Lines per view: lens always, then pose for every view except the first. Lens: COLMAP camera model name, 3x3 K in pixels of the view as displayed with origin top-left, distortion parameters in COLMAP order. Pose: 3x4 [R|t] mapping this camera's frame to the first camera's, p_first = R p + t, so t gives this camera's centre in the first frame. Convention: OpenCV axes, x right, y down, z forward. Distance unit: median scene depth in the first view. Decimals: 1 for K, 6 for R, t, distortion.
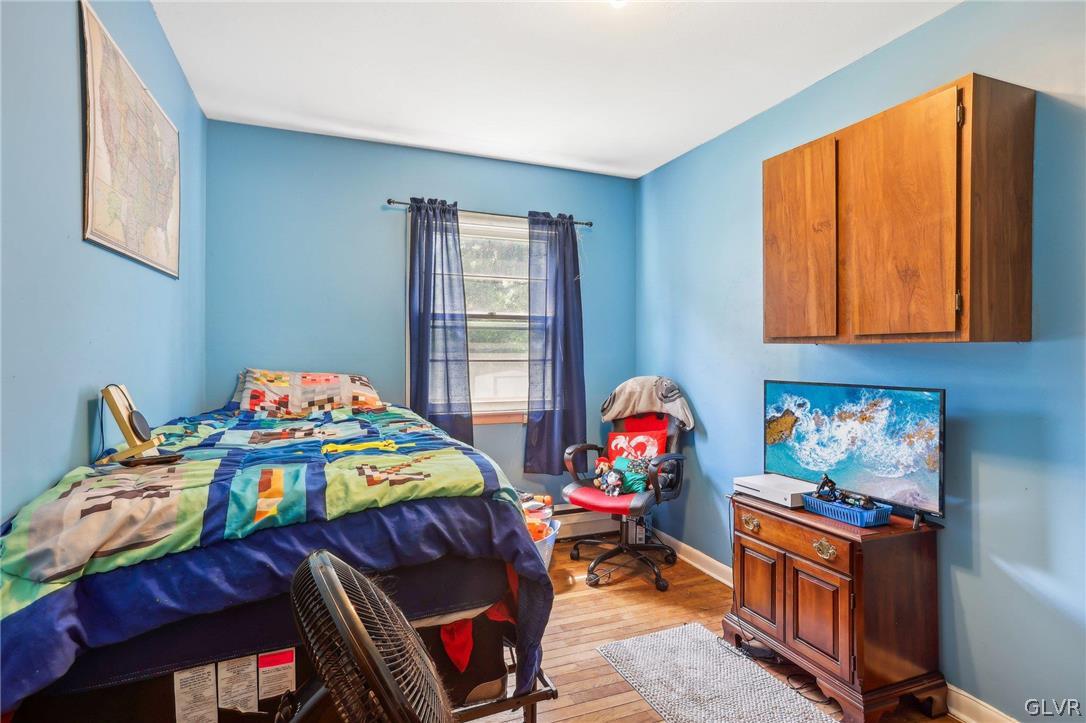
lens RADIAL K [[538.9, 0, 539.1], [0, 538.9, 357.5], [0, 0, 1]] dist [-0.065985, 0.035860]
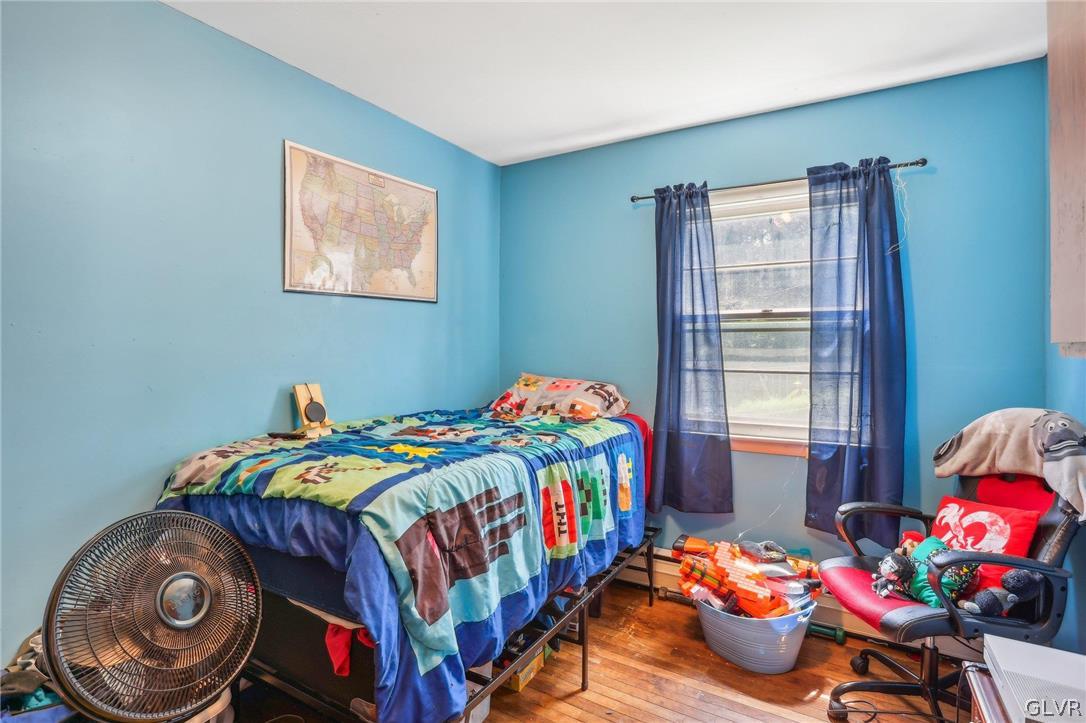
lens RADIAL K [[559.4, 0, 526.0], [0, 559.4, 347.4], [0, 0, 1]] dist [-0.075968, 0.041380]
pose [[0.572627, -0.001797, -0.819814, 0.383876], [-0.007959, 0.999938, -0.007751, -0.020950], [0.819778, 0.010963, 0.572577, 0.269684]]
